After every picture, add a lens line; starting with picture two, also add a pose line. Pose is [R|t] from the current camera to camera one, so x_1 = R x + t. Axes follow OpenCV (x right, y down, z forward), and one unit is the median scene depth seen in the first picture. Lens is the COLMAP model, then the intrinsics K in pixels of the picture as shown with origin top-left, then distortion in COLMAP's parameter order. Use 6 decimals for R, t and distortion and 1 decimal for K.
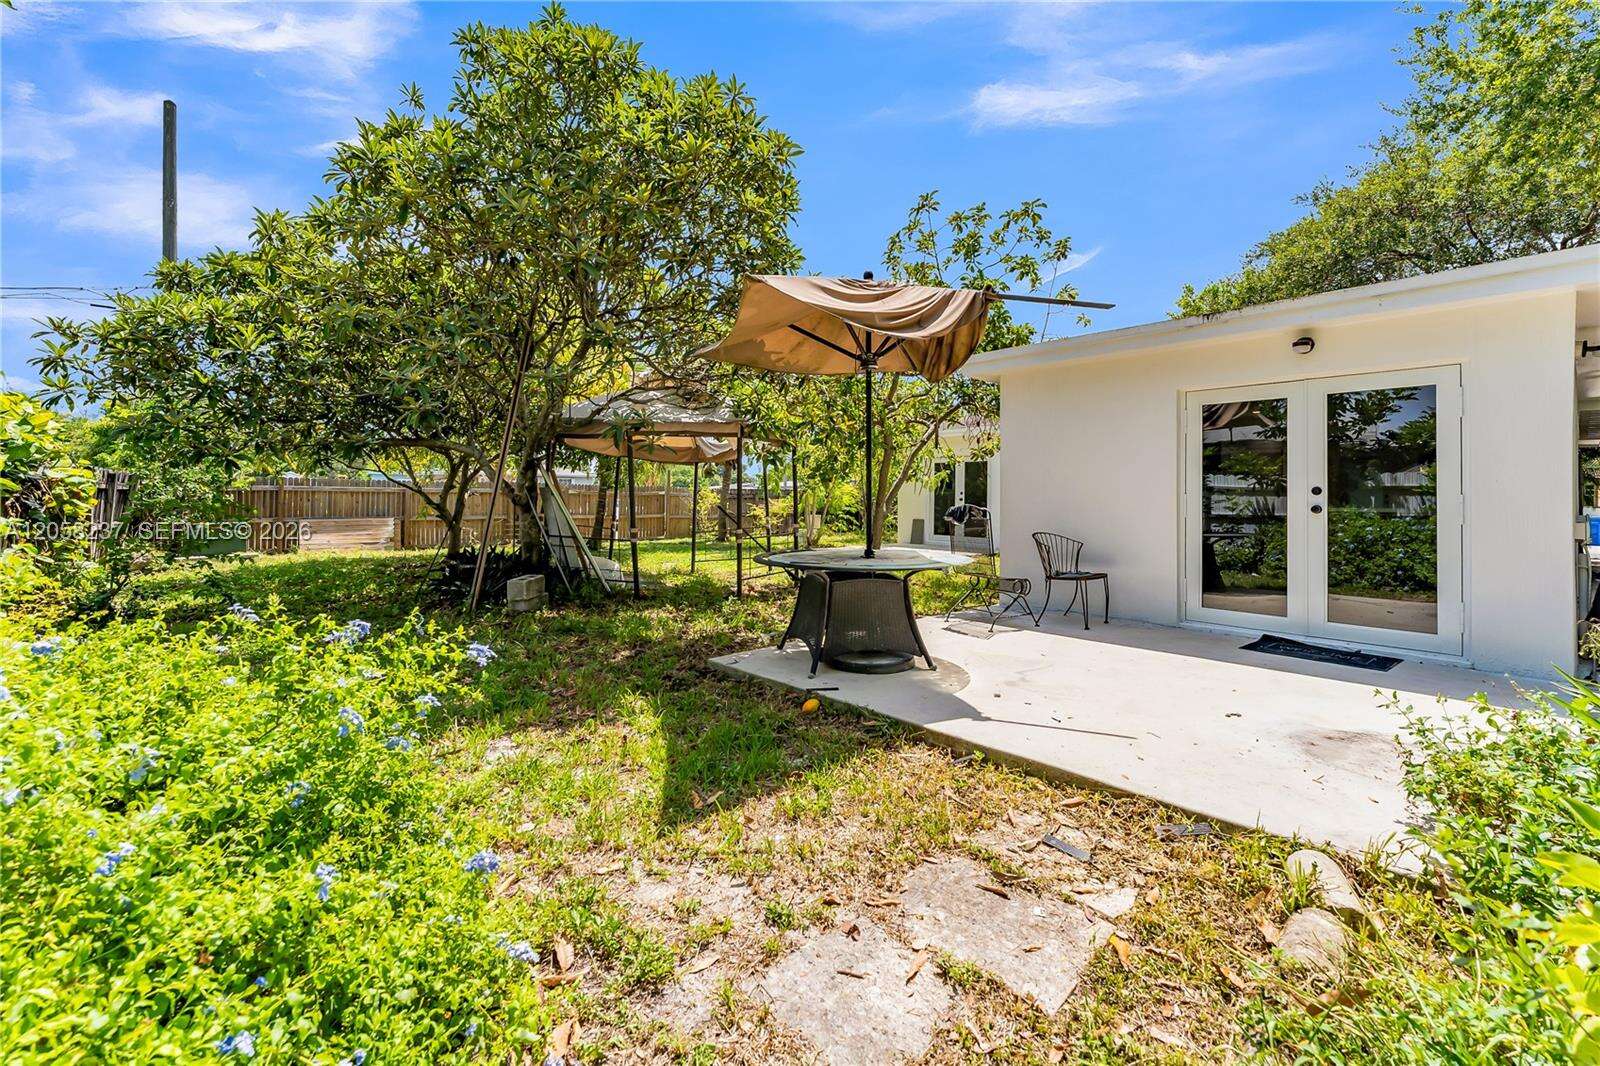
lens RADIAL K [[656.0, 0, 798.2], [0, 656.0, 521.1], [0, 0, 1]] dist [-0.000231, -0.000409]
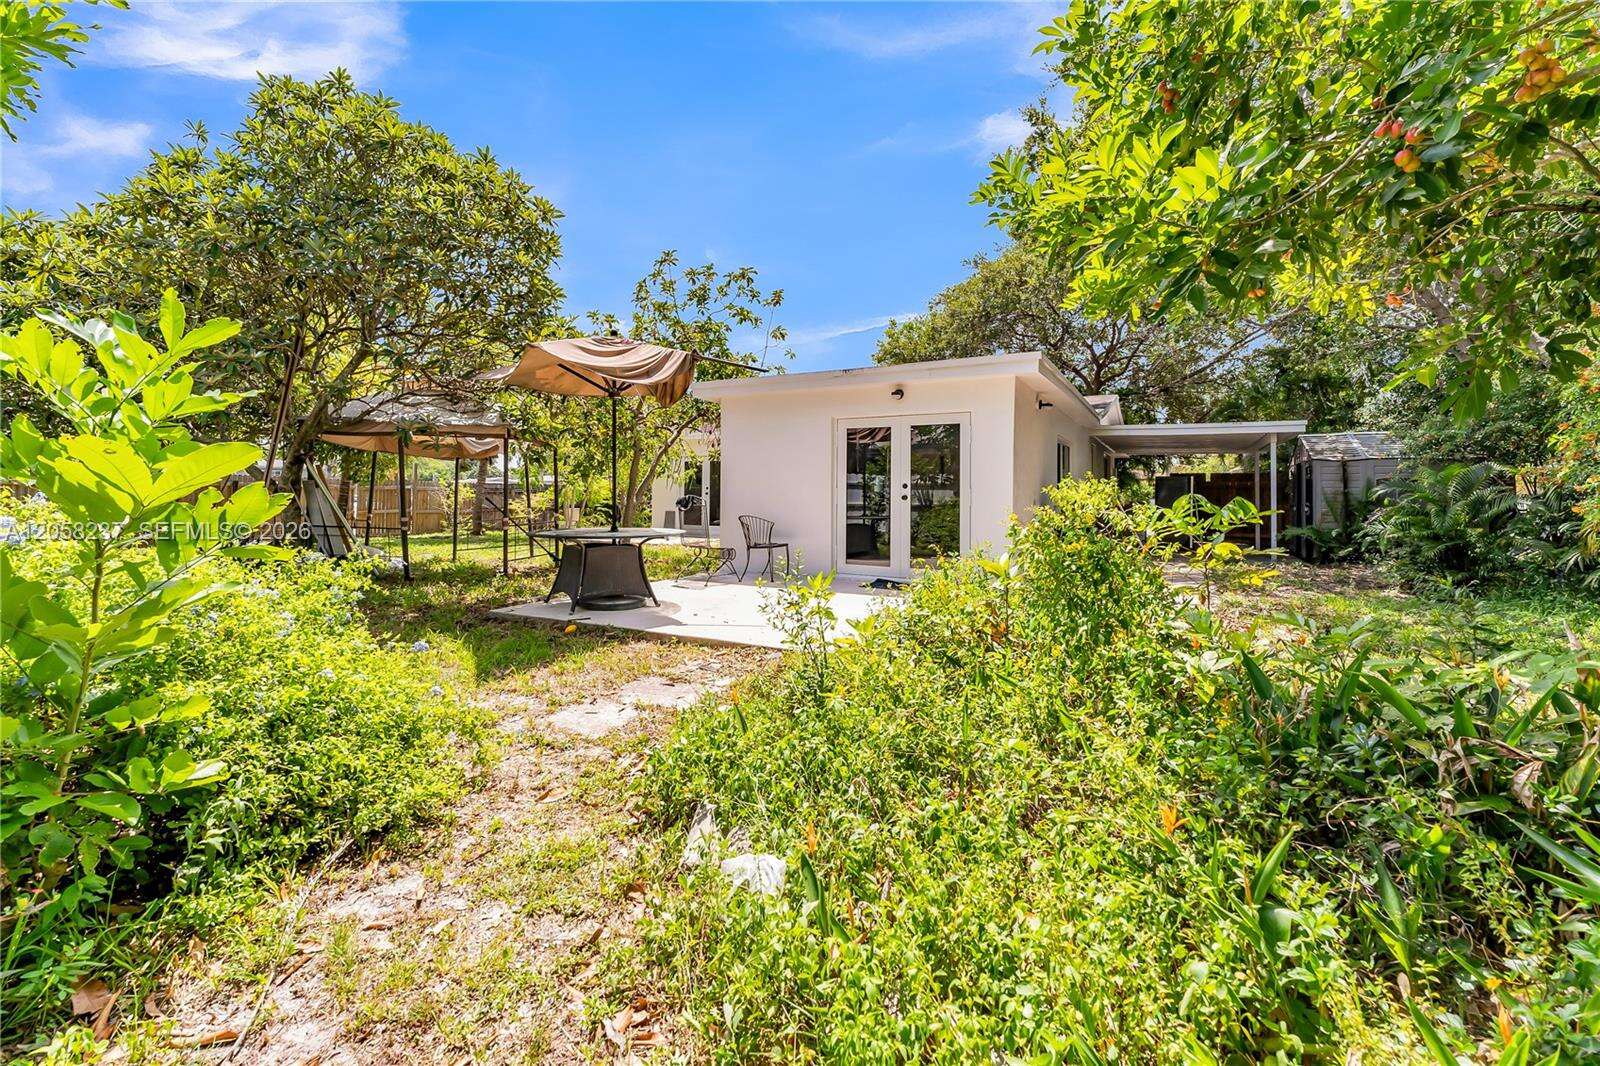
lens RADIAL K [[691.8, 0, 791.6], [0, 691.8, 482.4], [0, 0, 1]] dist [0.002011, 0.000274]
pose [[0.945863, 0.005729, 0.324514, -0.011220], [0.011250, 0.998665, -0.050421, 0.021471], [-0.324370, 0.051342, 0.944536, -0.400280]]
